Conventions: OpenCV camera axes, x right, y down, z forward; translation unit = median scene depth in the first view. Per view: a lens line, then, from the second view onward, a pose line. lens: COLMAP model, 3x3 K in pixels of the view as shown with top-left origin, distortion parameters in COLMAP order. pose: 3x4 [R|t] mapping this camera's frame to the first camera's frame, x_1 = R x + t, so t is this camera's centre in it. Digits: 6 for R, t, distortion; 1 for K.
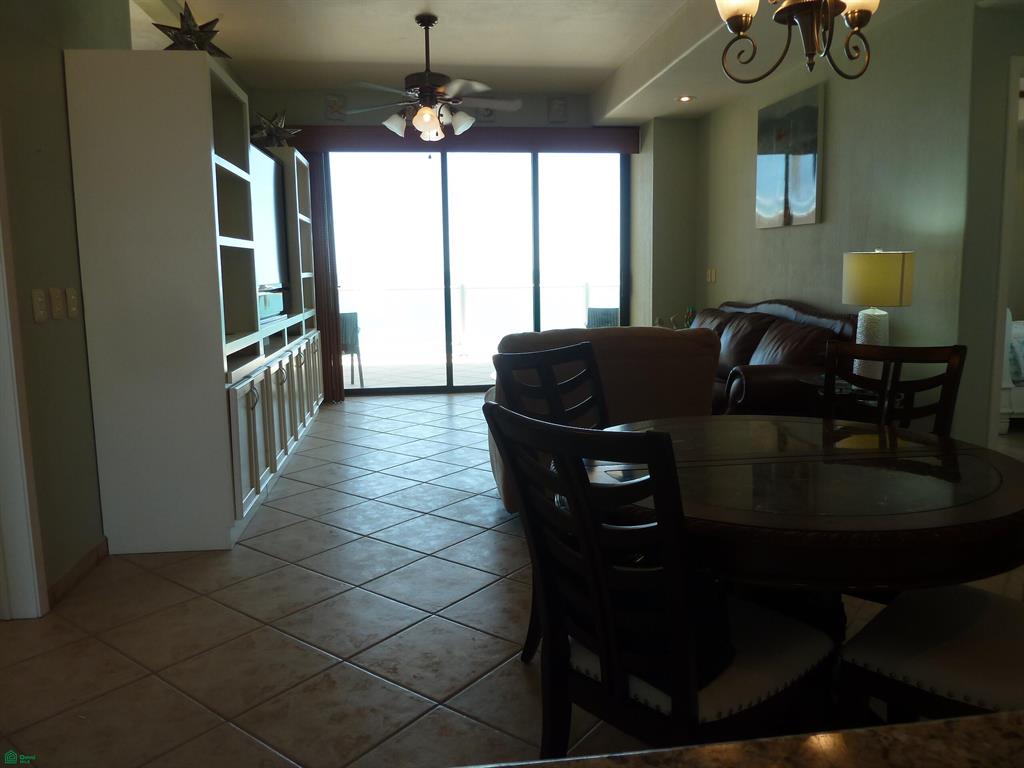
lens RADIAL K [[761.4, 0, 512.5], [0, 761.4, 377.2], [0, 0, 1]] dist [-0.046010, 0.013562]
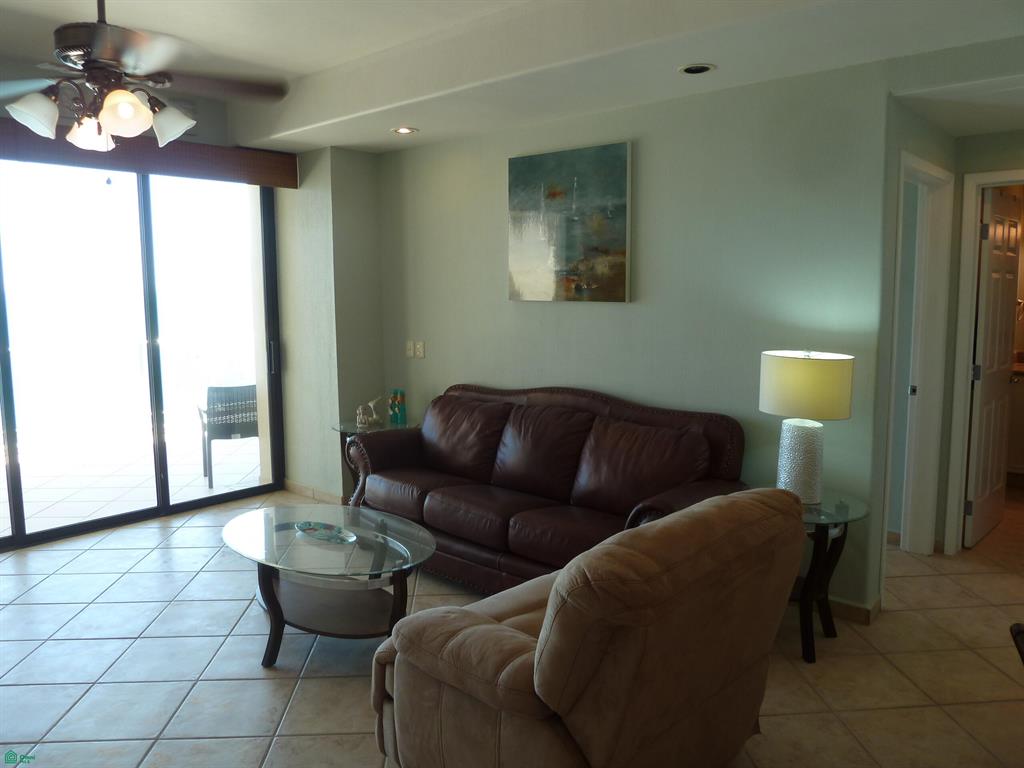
lens RADIAL K [[761.4, 0, 512.5], [0, 761.4, 377.2], [0, 0, 1]] dist [-0.046010, 0.013562]
pose [[0.763818, -0.063027, 0.642347, -0.234152], [0.083921, 0.996470, -0.002018, -0.118430], [-0.639953, 0.055448, 0.766411, 0.392120]]
